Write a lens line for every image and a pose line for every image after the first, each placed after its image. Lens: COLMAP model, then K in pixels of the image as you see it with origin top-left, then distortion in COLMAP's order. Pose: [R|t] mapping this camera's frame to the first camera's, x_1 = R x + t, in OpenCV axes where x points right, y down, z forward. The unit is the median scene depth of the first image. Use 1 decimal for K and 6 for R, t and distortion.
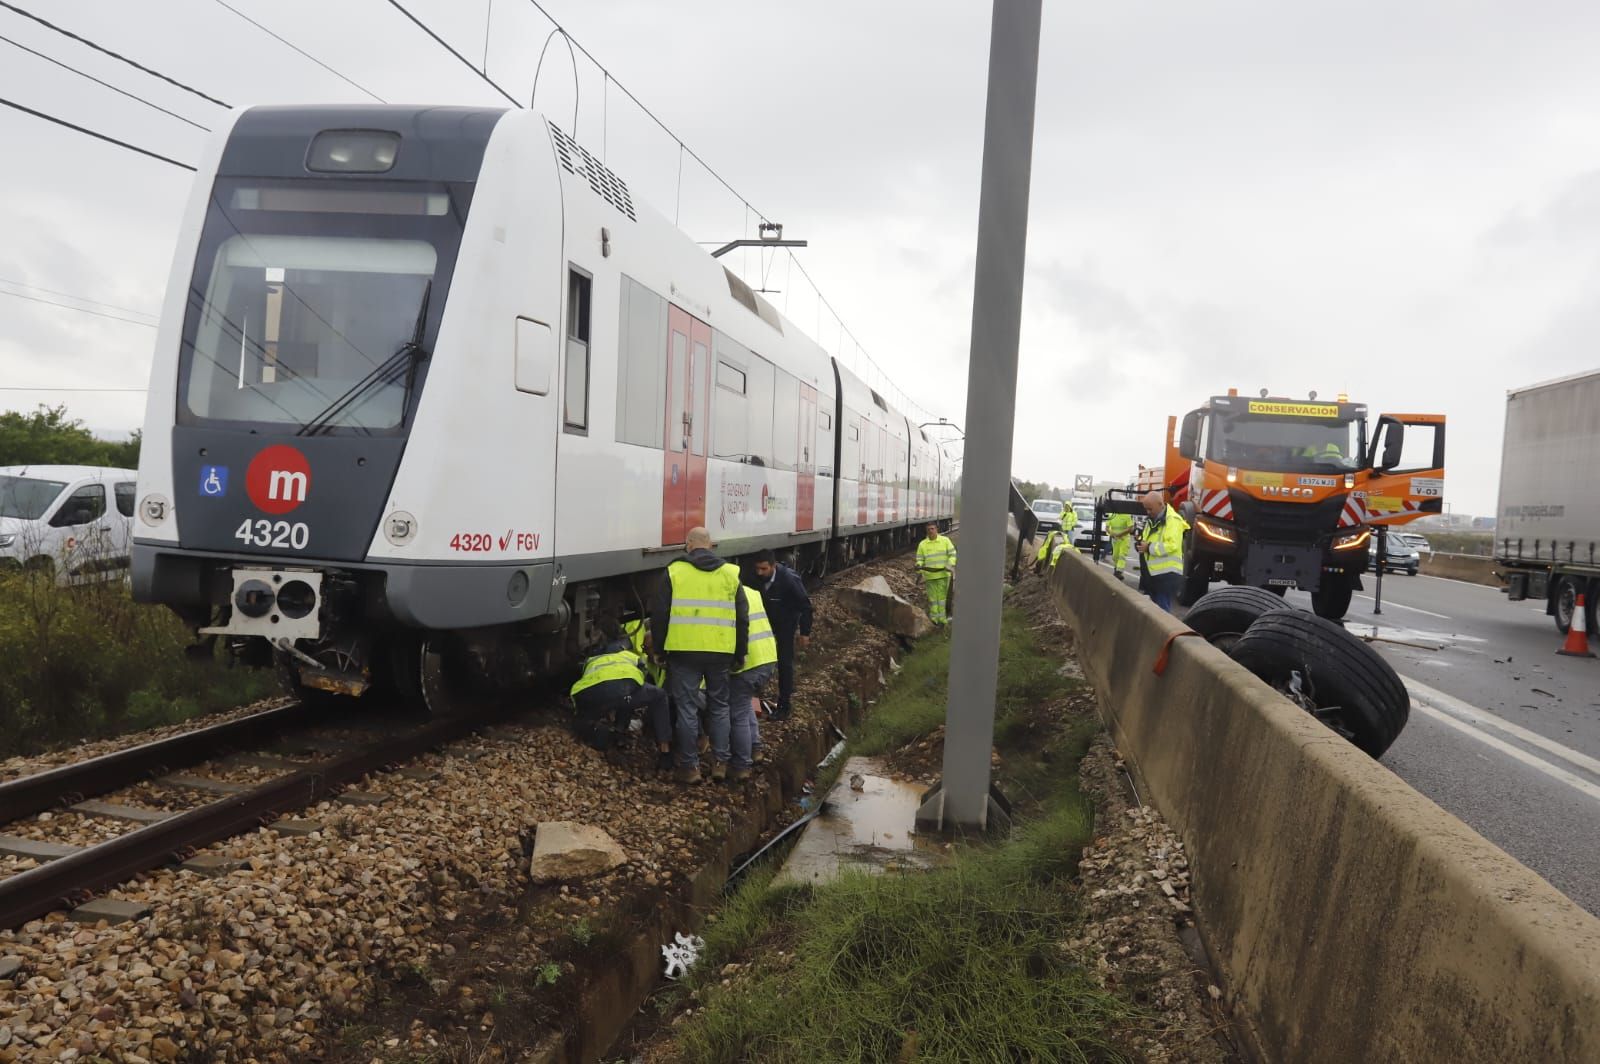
lens RADIAL K [[1331.8, 0, 795.3], [0, 1331.8, 532.1], [0, 0, 1]] dist [-0.039721, 0.104318]
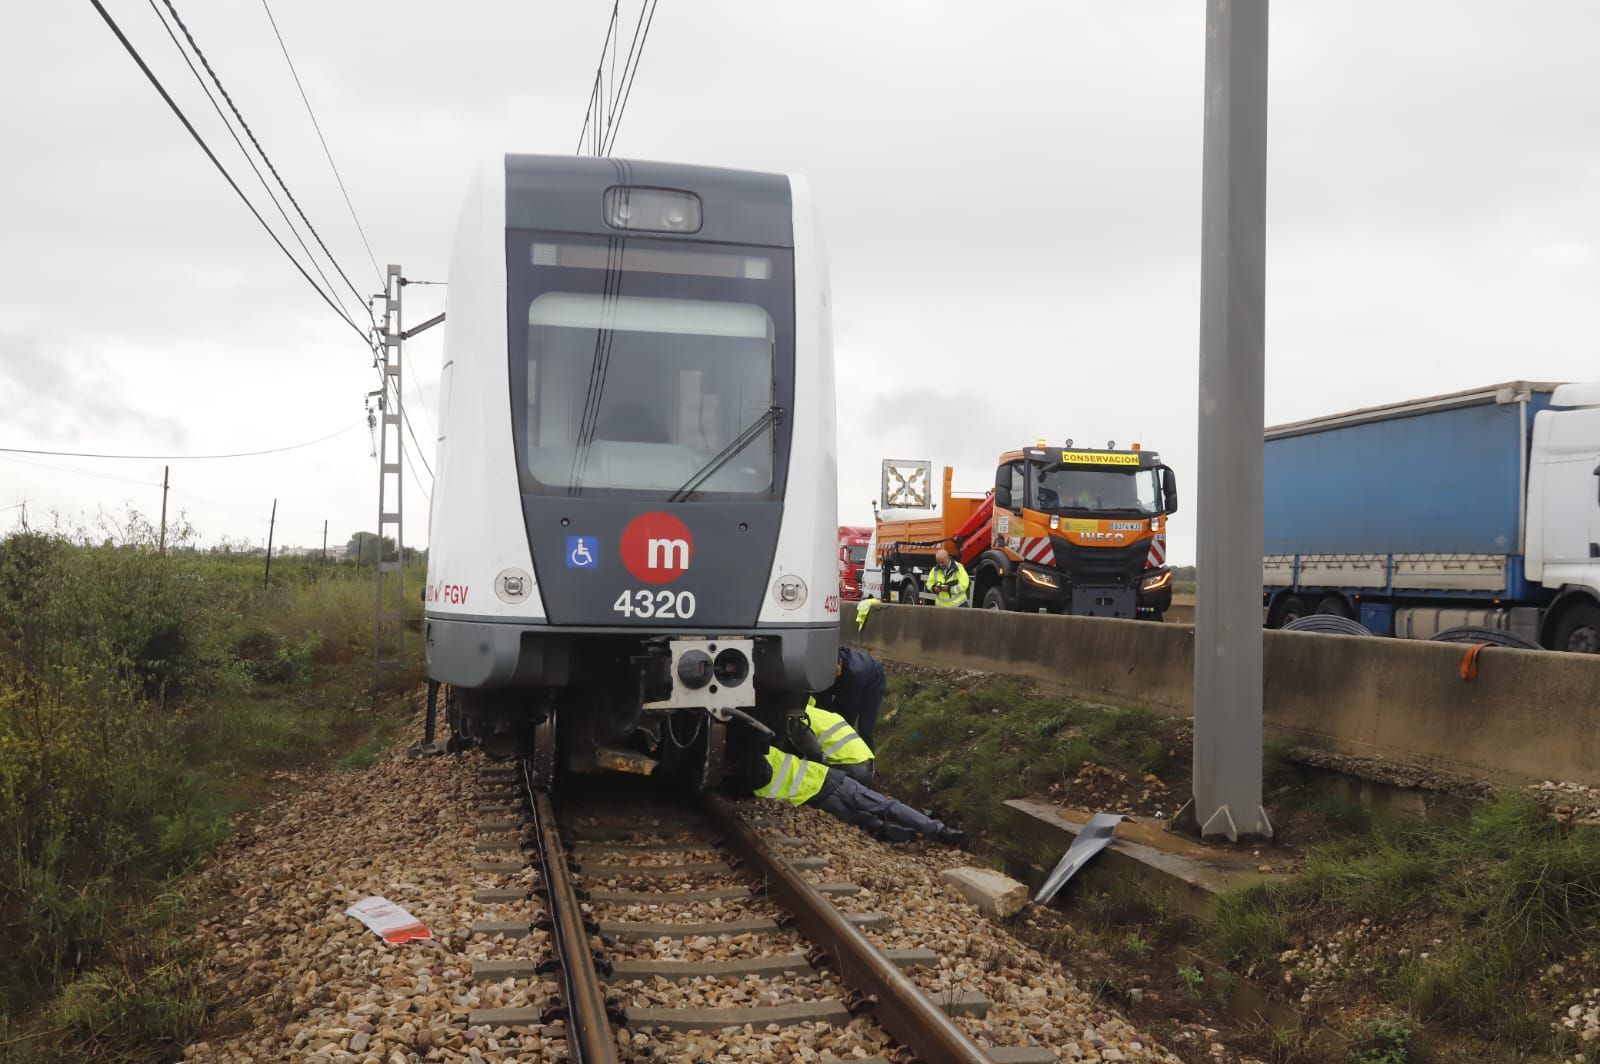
lens RADIAL K [[1514.0, 0, 800.0], [0, 1514.0, 532.0], [0, 0, 1]] dist [0.010976, 0.011814]
pose [[0.931276, -0.031988, 0.362907, -0.689666], [0.048407, 0.998170, -0.036236, -0.006168], [-0.361083, 0.051313, 0.931121, -0.064126]]
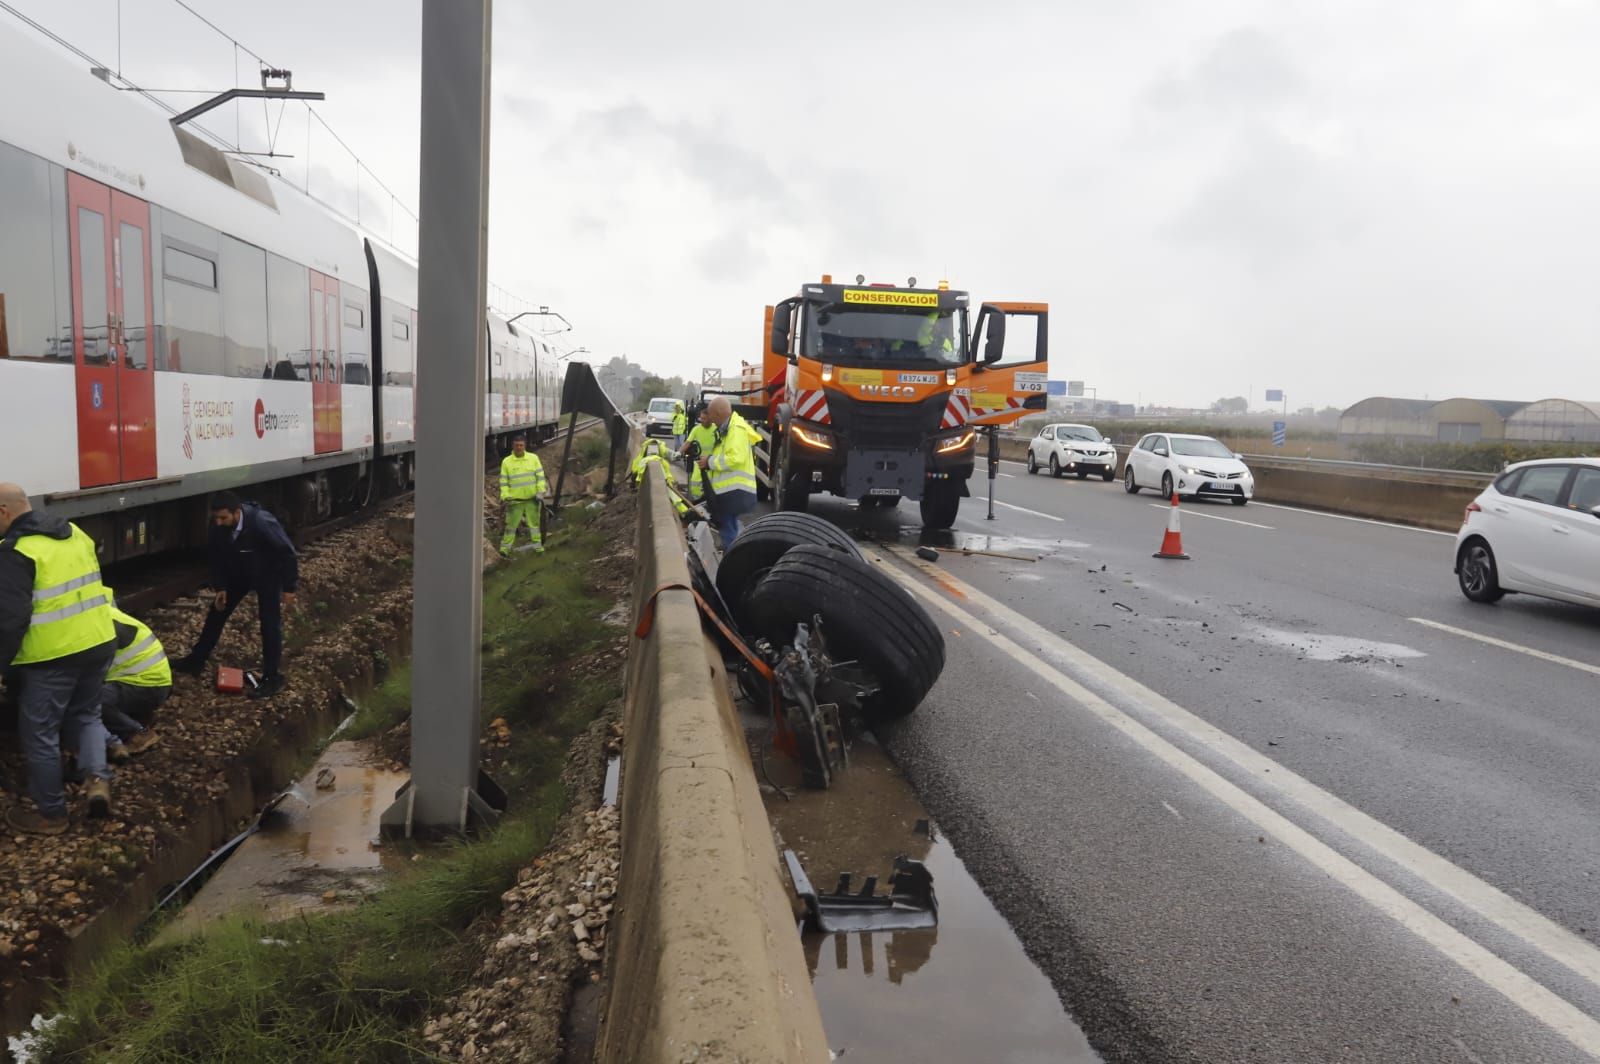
lens RADIAL K [[1508.0, 0, 800.0], [0, 1508.0, 532.0], [0, 0, 1]] dist [-0.028545, 0.123666]
pose [[0.965213, -0.048078, 0.257006, 0.113524], [0.031228, 0.997110, 0.069252, -0.018170], [-0.259593, -0.058817, 0.963925, 0.063056]]
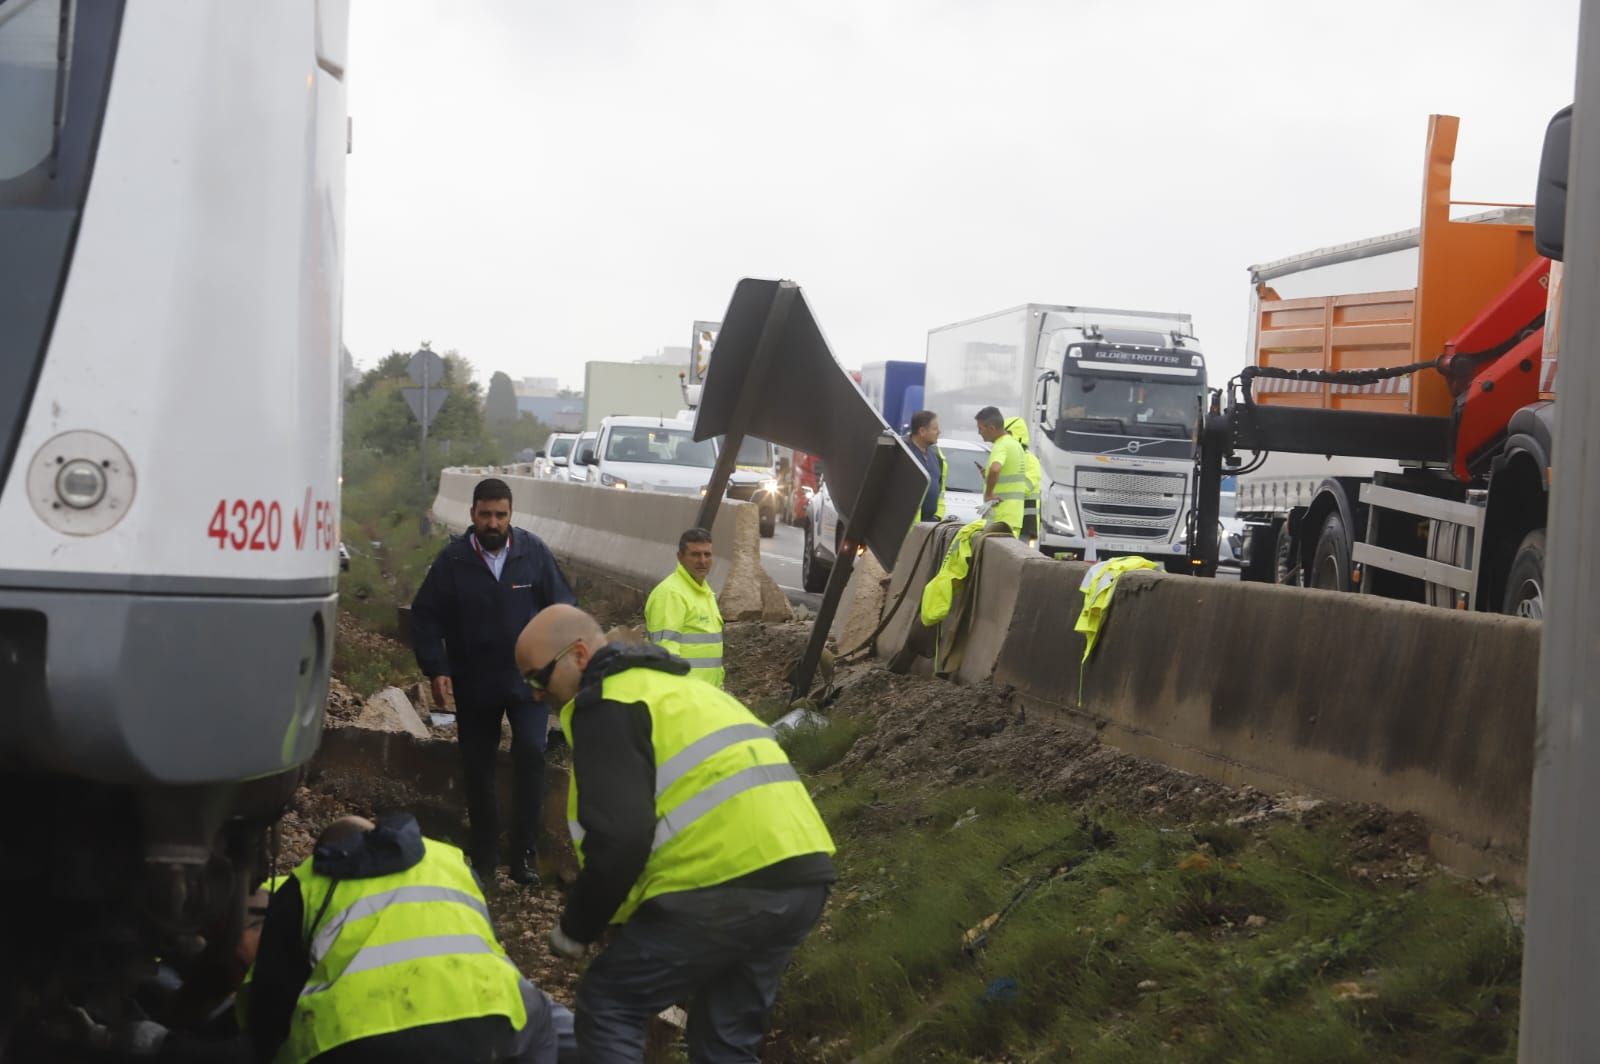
lens RADIAL K [[5418.3, 0, 802.9], [0, 5418.3, 583.0], [0, 0, 1]] dist [0.089255, 3.582329]
pose [[0.967027, -0.015626, 0.254196, -0.460259], [0.014272, 0.999872, 0.007170, 0.014869], [-0.254275, -0.003305, 0.967126, -0.353713]]
